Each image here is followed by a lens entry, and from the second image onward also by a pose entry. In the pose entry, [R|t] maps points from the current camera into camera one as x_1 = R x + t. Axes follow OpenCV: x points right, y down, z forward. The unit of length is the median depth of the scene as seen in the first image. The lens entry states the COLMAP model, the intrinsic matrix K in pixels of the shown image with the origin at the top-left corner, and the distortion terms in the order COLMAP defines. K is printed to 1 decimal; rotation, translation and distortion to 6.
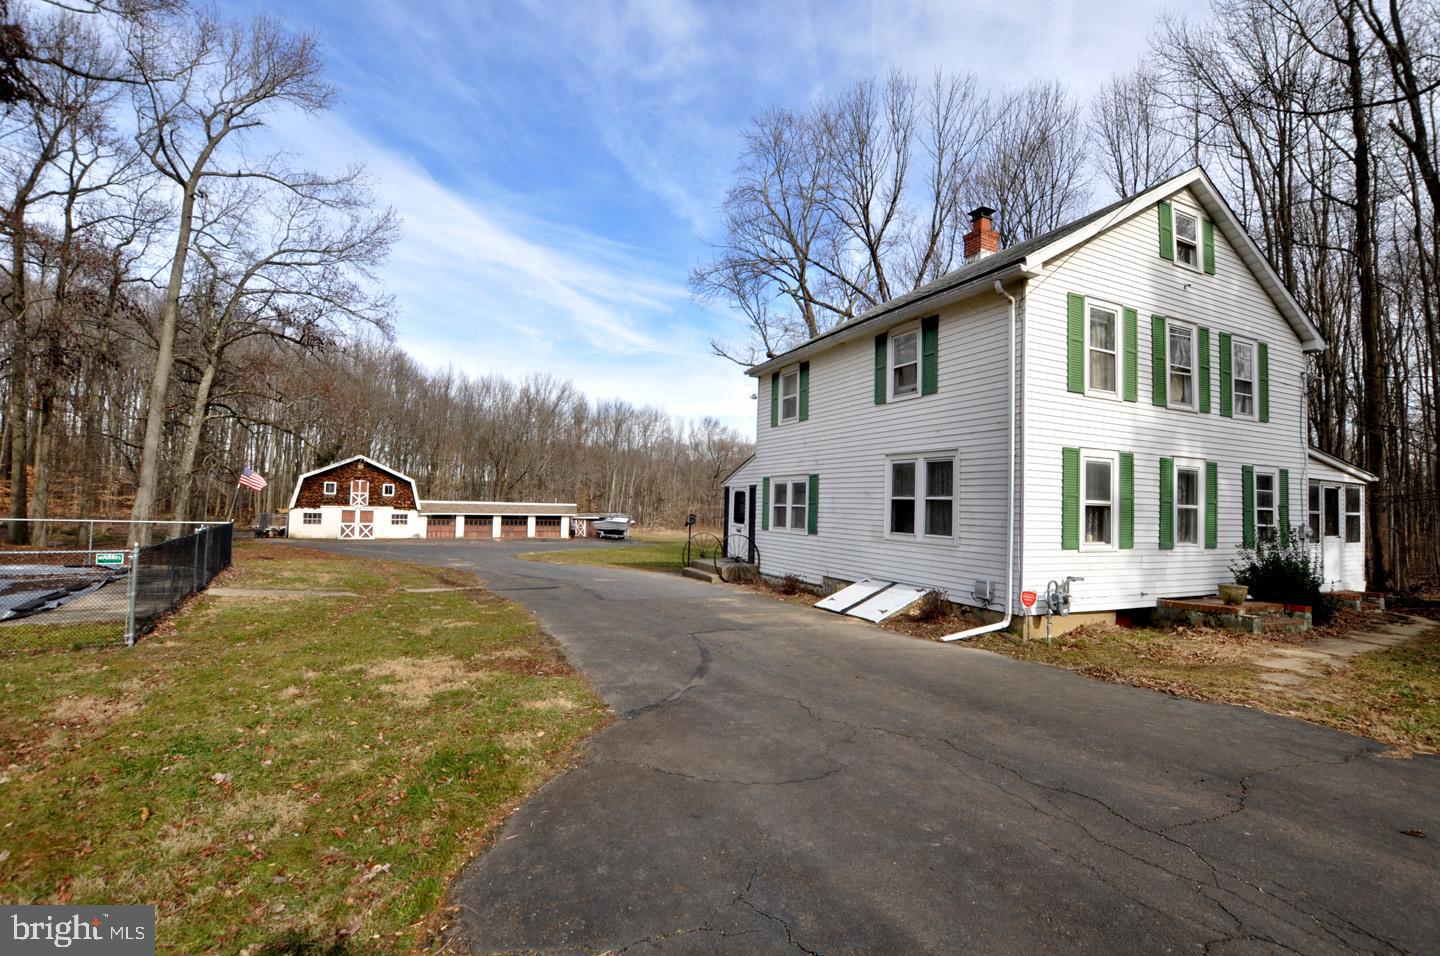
lens RADIAL K [[631.3, 0, 724.2], [0, 631.3, 480.7], [0, 0, 1]] dist [-0.034265, 0.003848]
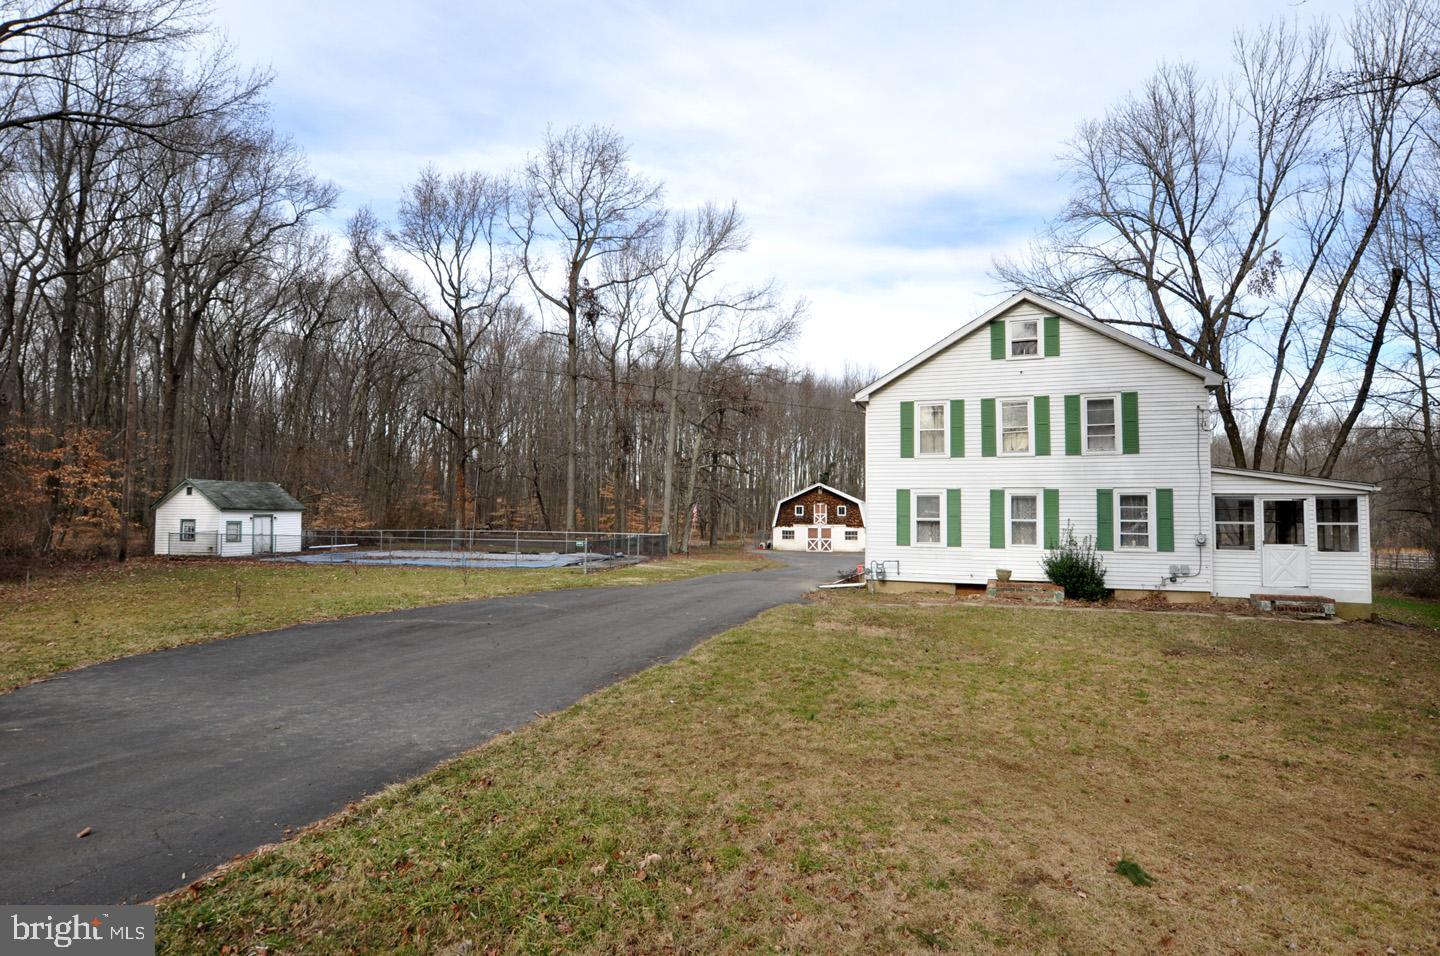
lens RADIAL K [[744.5, 0, 719.8], [0, 744.5, 474.8], [0, 0, 1]] dist [-0.019553, 0.000201]
pose [[0.702822, -0.056640, -0.709107, 0.318294], [0.039412, 0.998394, -0.040684, -0.005038], [0.710273, 0.000646, 0.703926, -0.164303]]
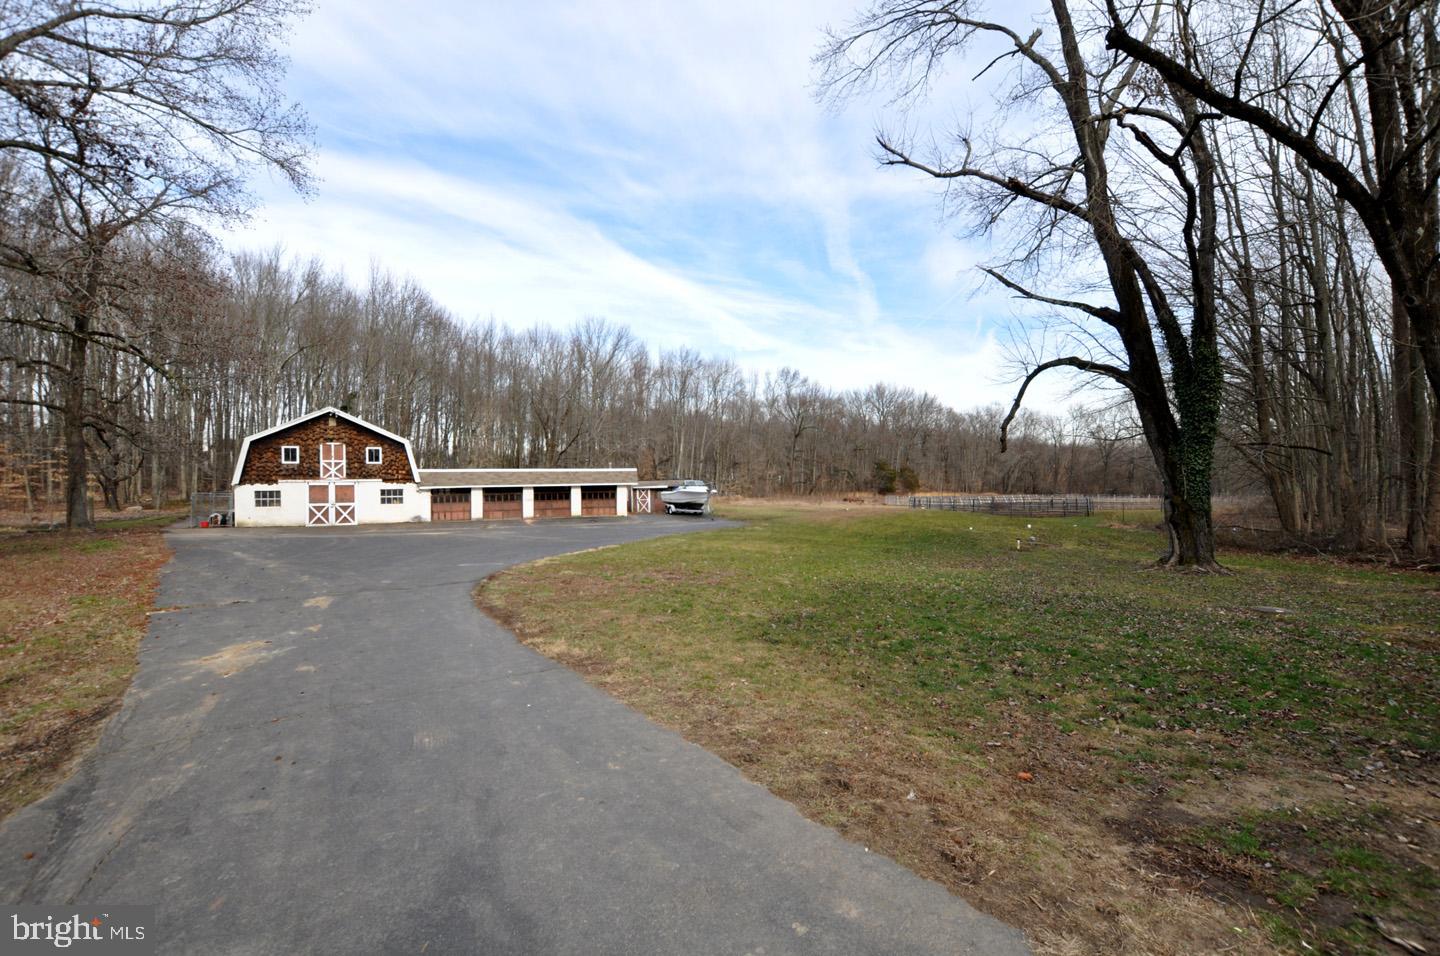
lens RADIAL K [[631.3, 0, 727.4], [0, 631.3, 482.3], [0, 0, 1]] dist [-0.034265, 0.003848]
pose [[0.994973, -0.024631, -0.097063, -0.072625], [0.030085, 0.998026, 0.055127, 0.019062], [0.095513, -0.057770, 0.993750, 0.346477]]
